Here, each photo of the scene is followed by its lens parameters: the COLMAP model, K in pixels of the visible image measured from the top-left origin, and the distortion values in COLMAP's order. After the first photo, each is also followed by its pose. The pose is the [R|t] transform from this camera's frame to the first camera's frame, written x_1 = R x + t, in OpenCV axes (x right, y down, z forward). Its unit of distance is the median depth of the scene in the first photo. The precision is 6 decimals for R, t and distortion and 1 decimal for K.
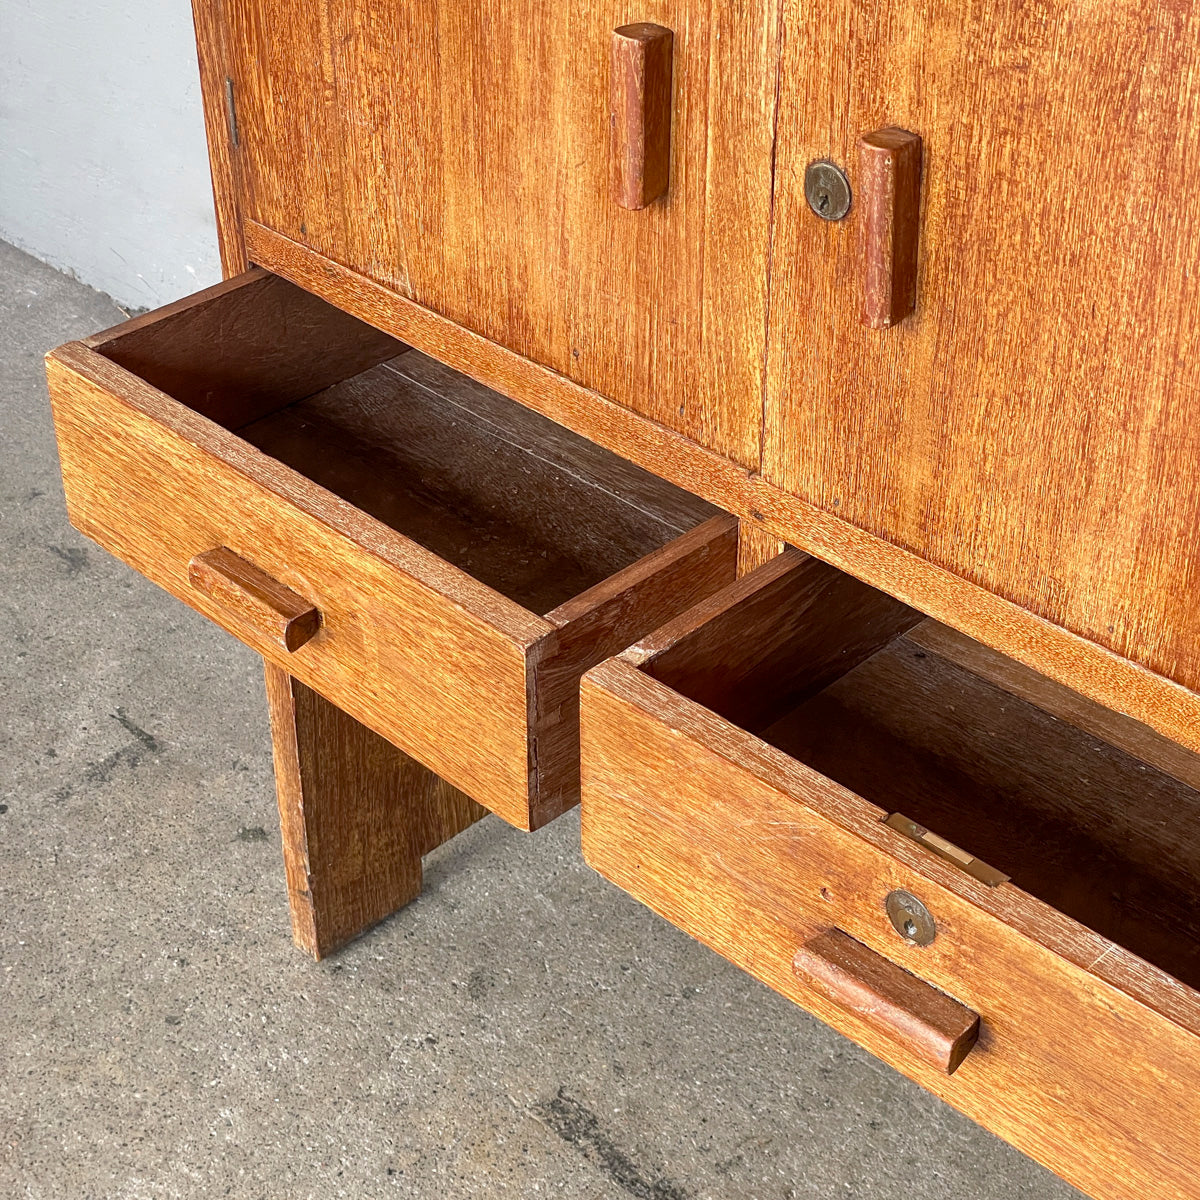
lens RADIAL K [[2404.5, 0, 600.5], [0, 2404.5, 625.6], [0, 0, 1]] dist [0.047446, 0.318708]
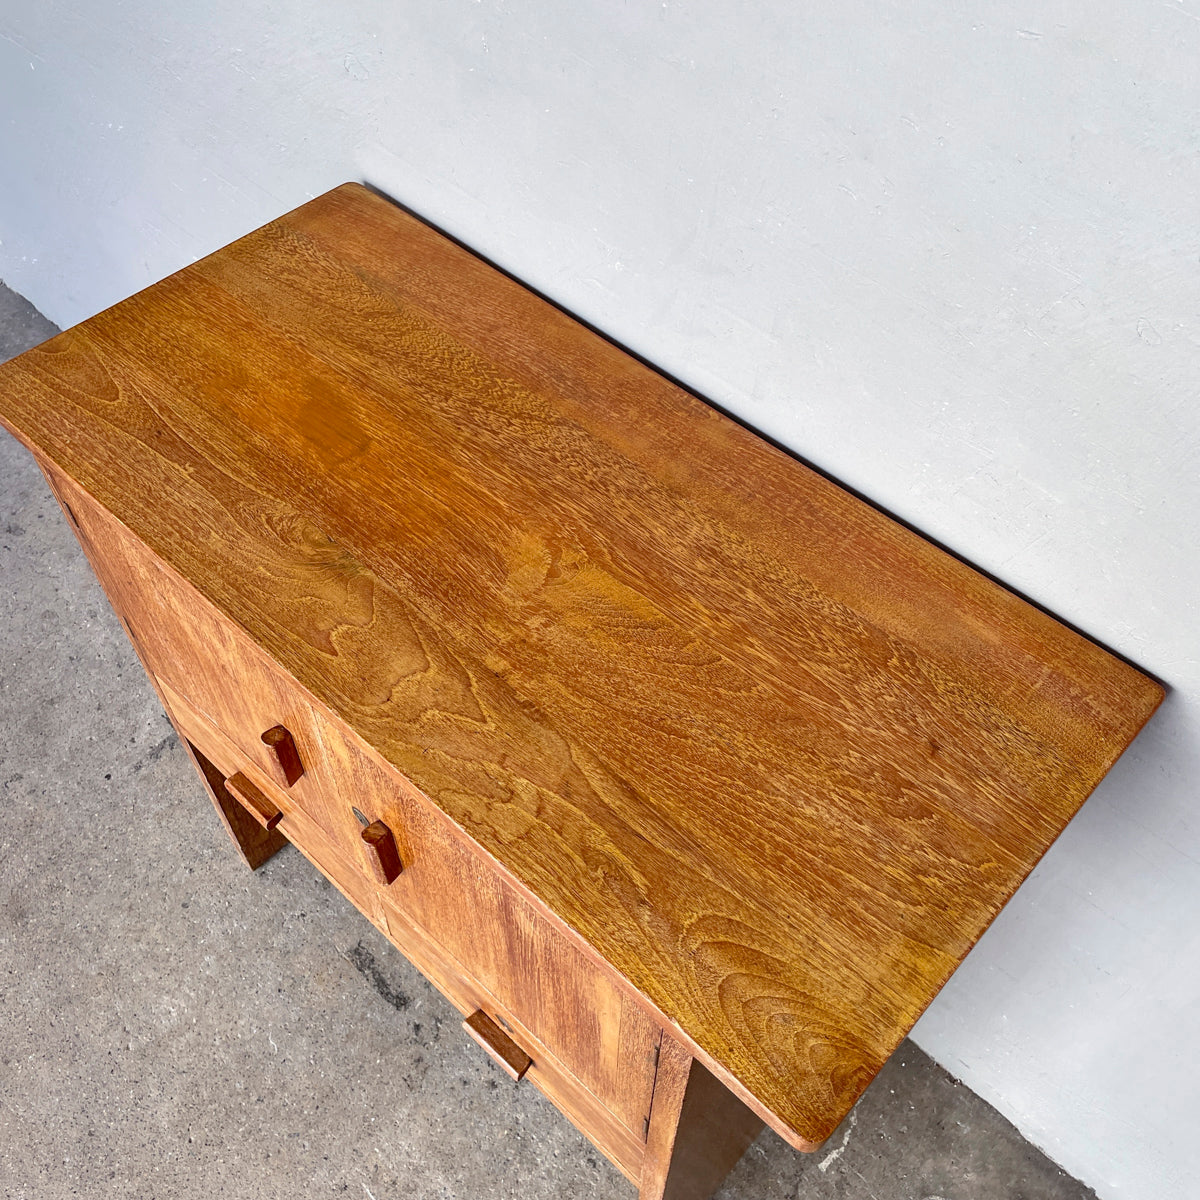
lens RADIAL K [[1188.2, 0, 640.2], [0, 1188.2, 596.5], [0, 0, 1]] dist [0.111615, -0.267644]
pose [[0.998011, -0.011520, 0.061971, 0.262117], [-0.006285, 0.960072, 0.279684, -0.632480], [-0.062718, -0.279517, 0.958090, 0.004500]]
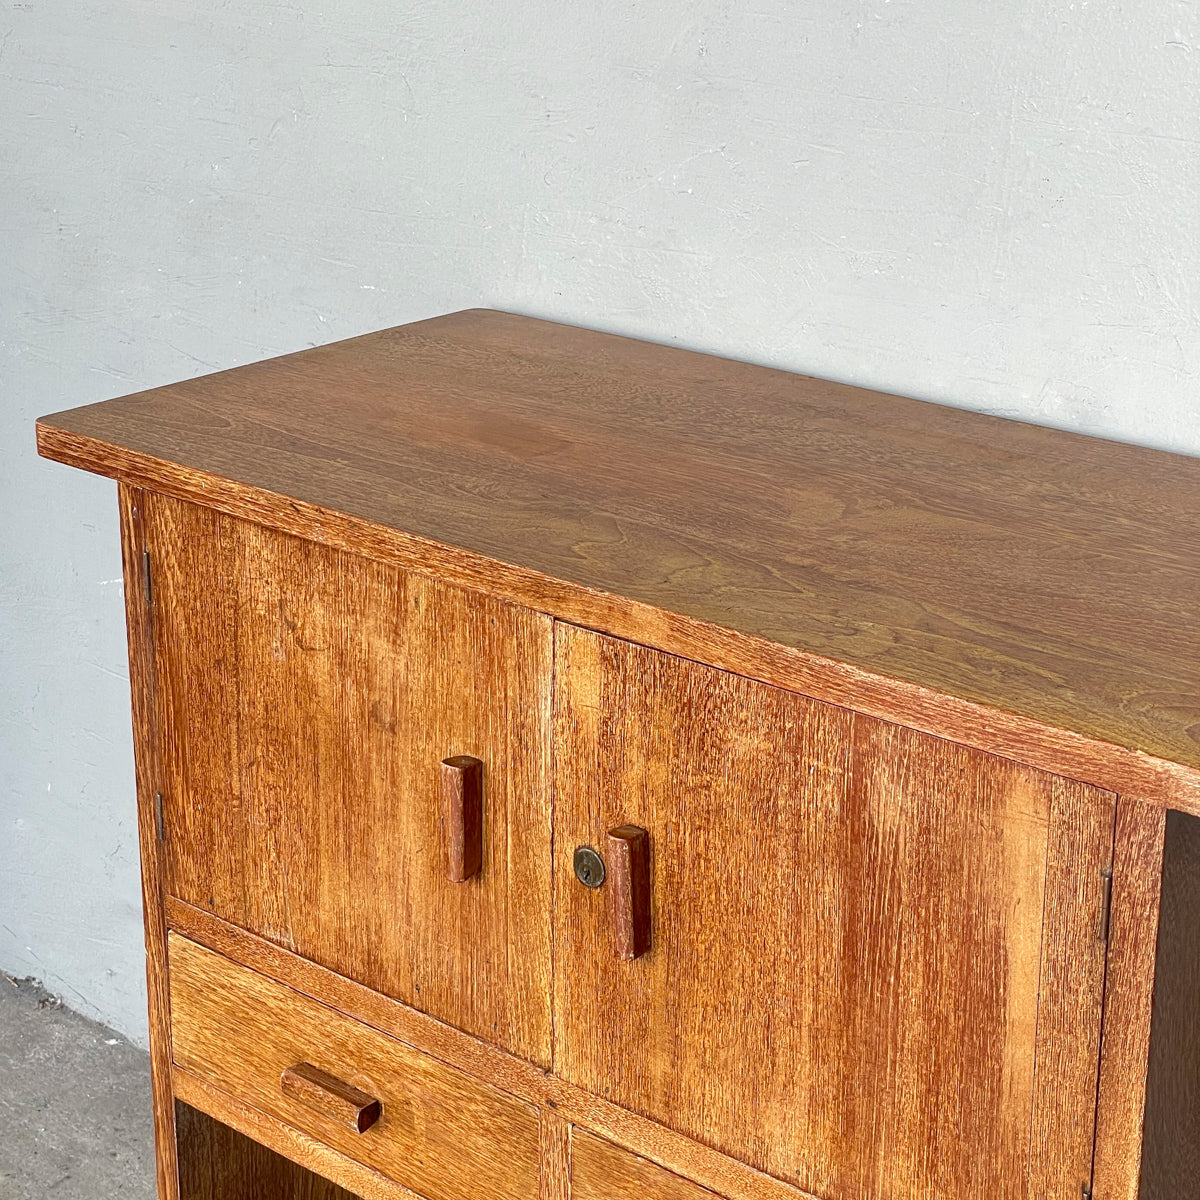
lens RADIAL K [[2535.4, 0, 598.6], [0, 2535.4, 498.7], [0, 0, 1]] dist [-0.011789, 0.537554]
pose [[0.997993, -0.011437, 0.062284, 0.006214], [0.030358, 0.949577, -0.312062, 0.081644], [-0.055574, 0.313326, 0.948018, -0.492988]]
